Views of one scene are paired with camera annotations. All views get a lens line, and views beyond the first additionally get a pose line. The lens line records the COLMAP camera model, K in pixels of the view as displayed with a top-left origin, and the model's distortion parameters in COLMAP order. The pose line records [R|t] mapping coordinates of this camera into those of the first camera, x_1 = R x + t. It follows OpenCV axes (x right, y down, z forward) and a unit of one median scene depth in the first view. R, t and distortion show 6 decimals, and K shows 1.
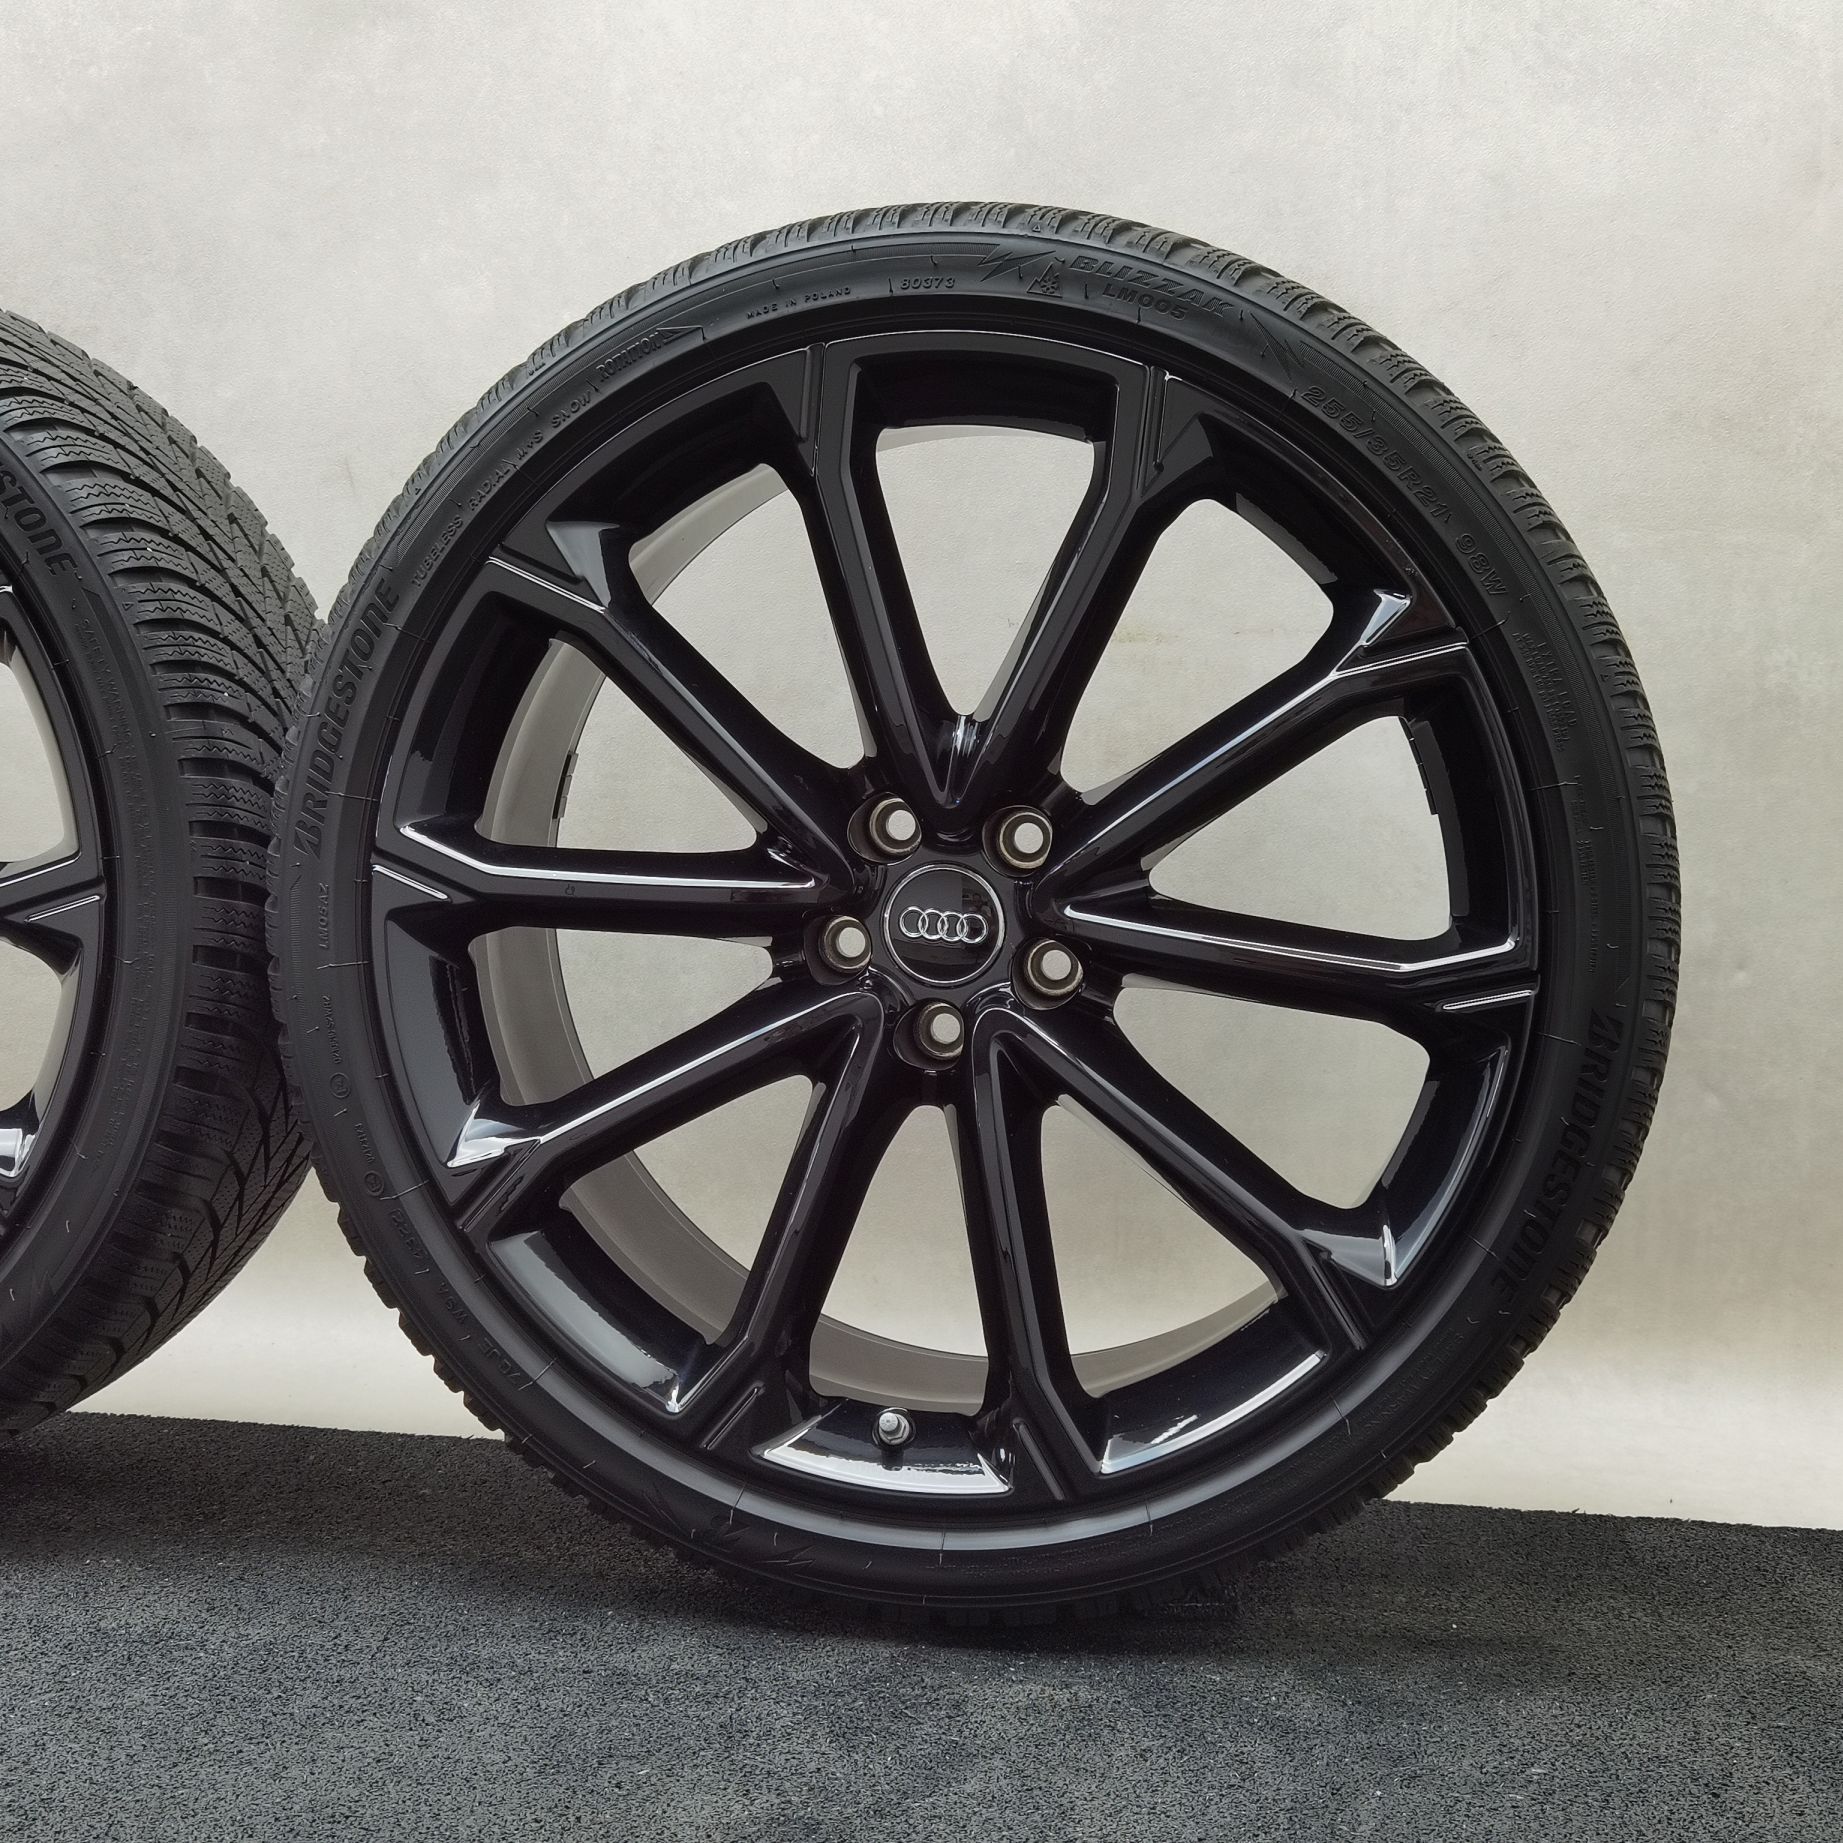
lens RADIAL K [[2669.6, 0, 915.6], [0, 2669.6, 935.8], [0, 0, 1]] dist [-0.012715, 0.000000]
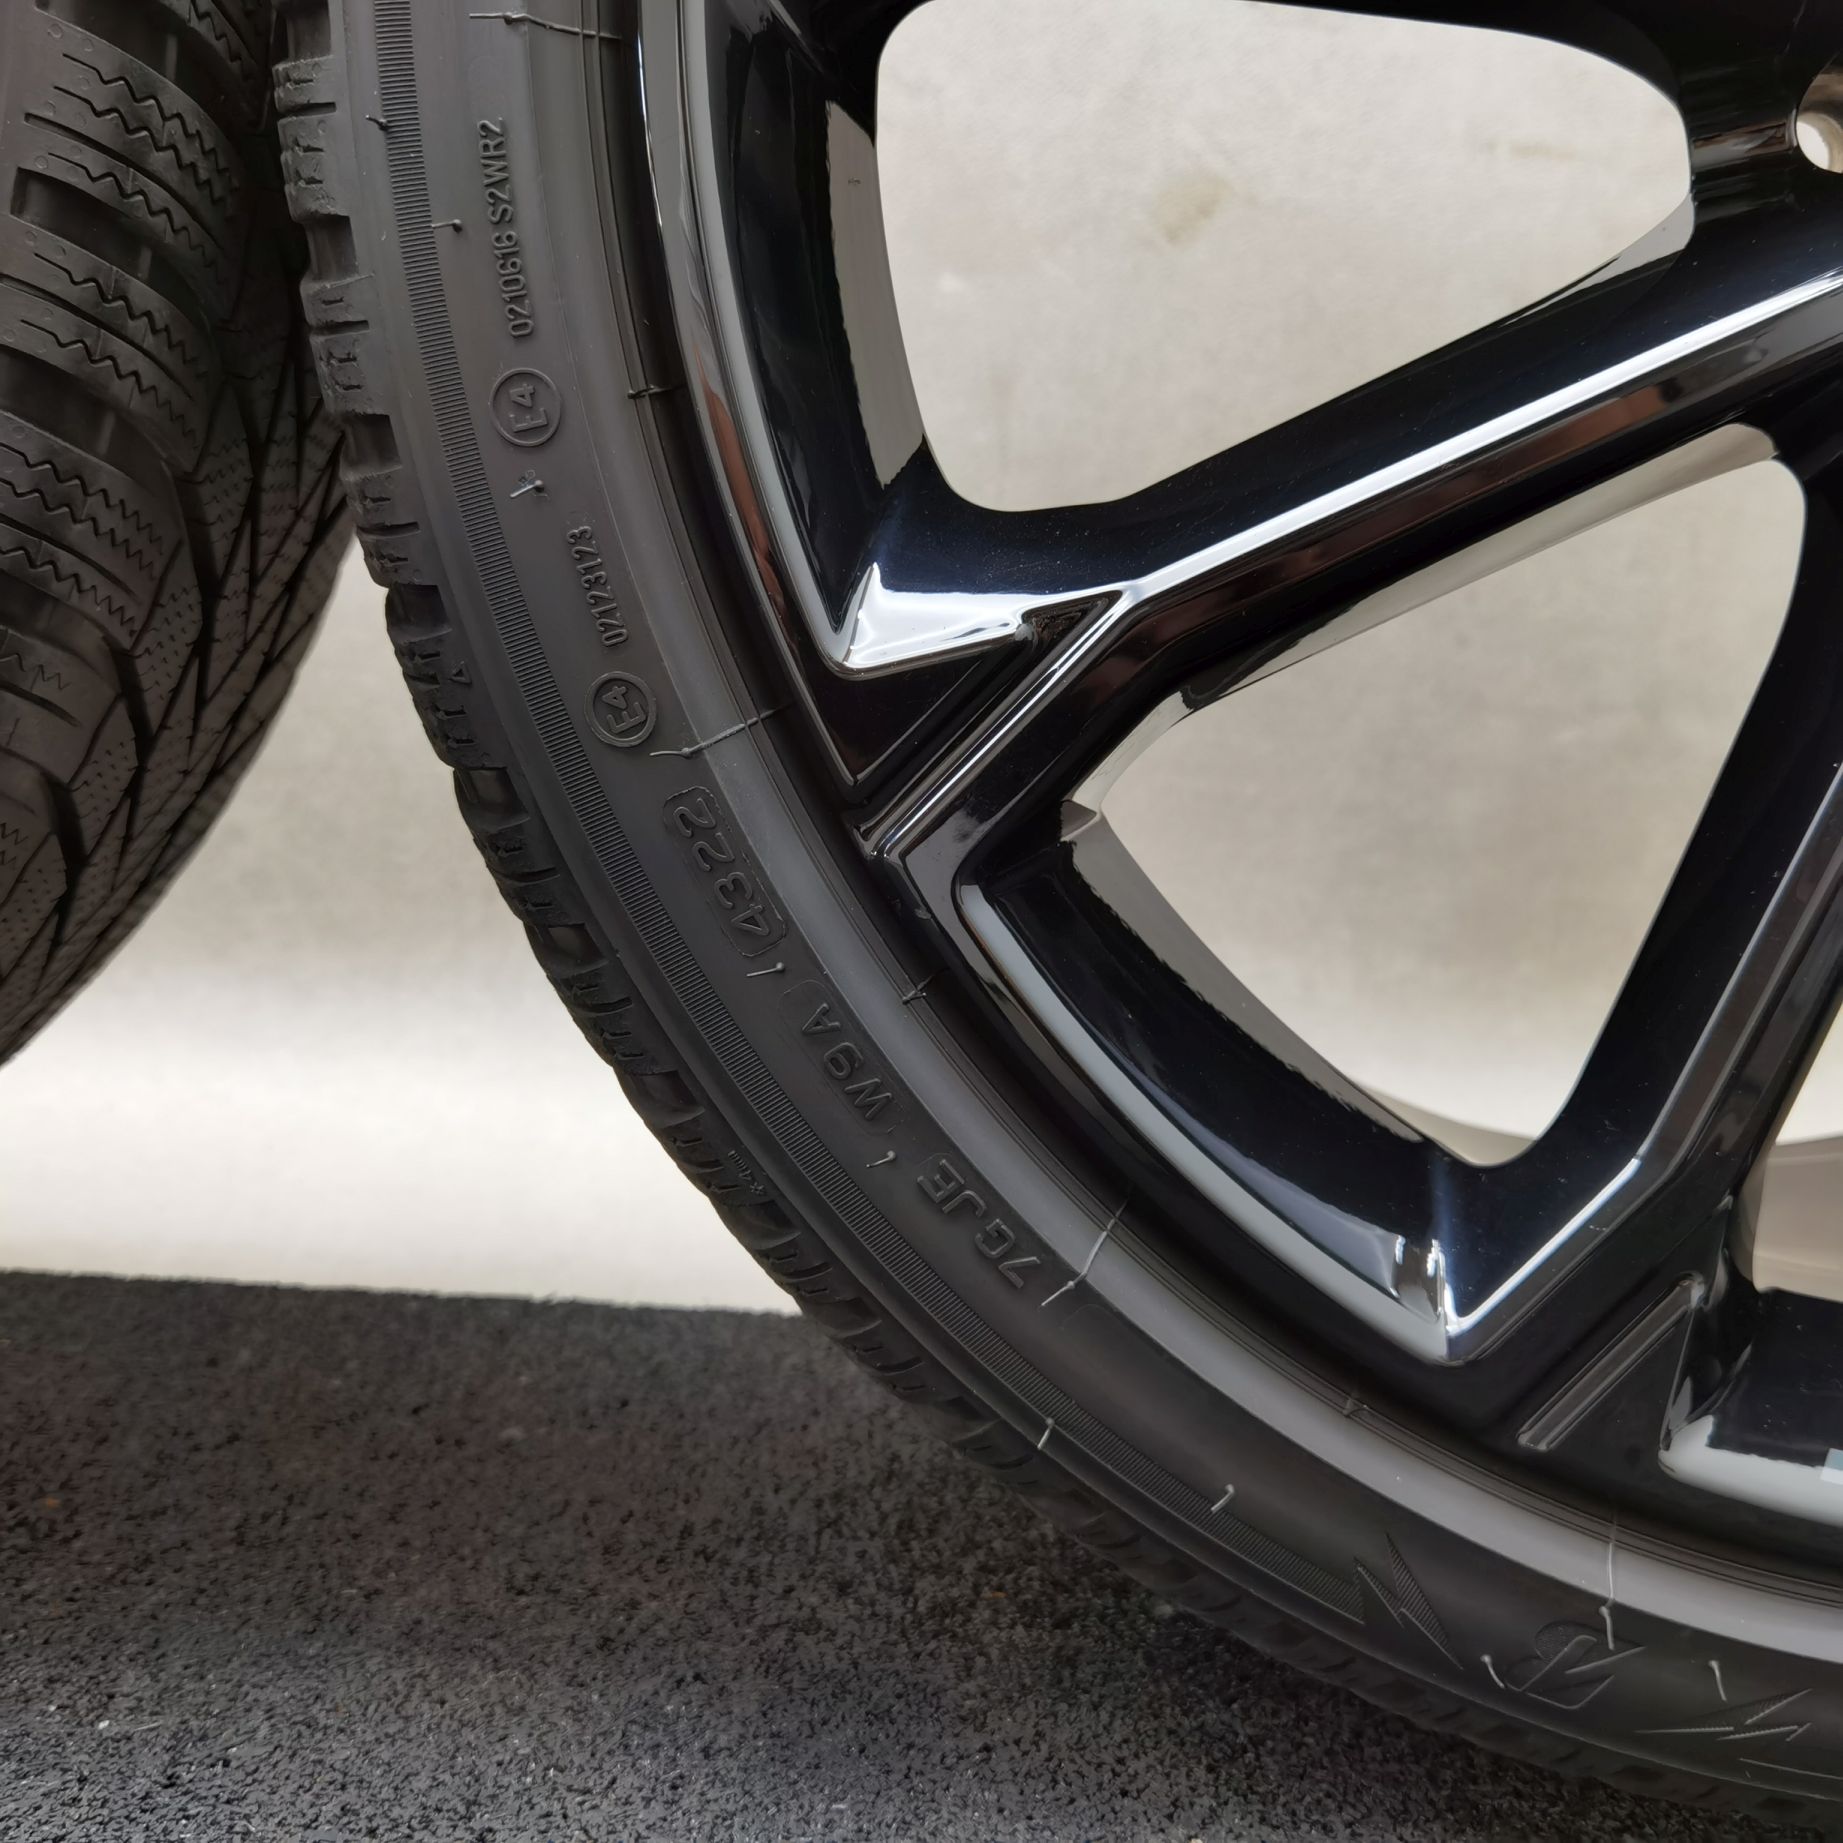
lens RADIAL K [[2049.7, 0, 927.2], [0, 2049.7, 926.1], [0, 0, 1]] dist [-0.006638, 0.000000]
pose [[0.978748, 0.012864, 0.204663, -0.220235], [-0.030912, 0.995882, 0.085230, 0.097965], [-0.202724, -0.089745, 0.975115, 0.744716]]
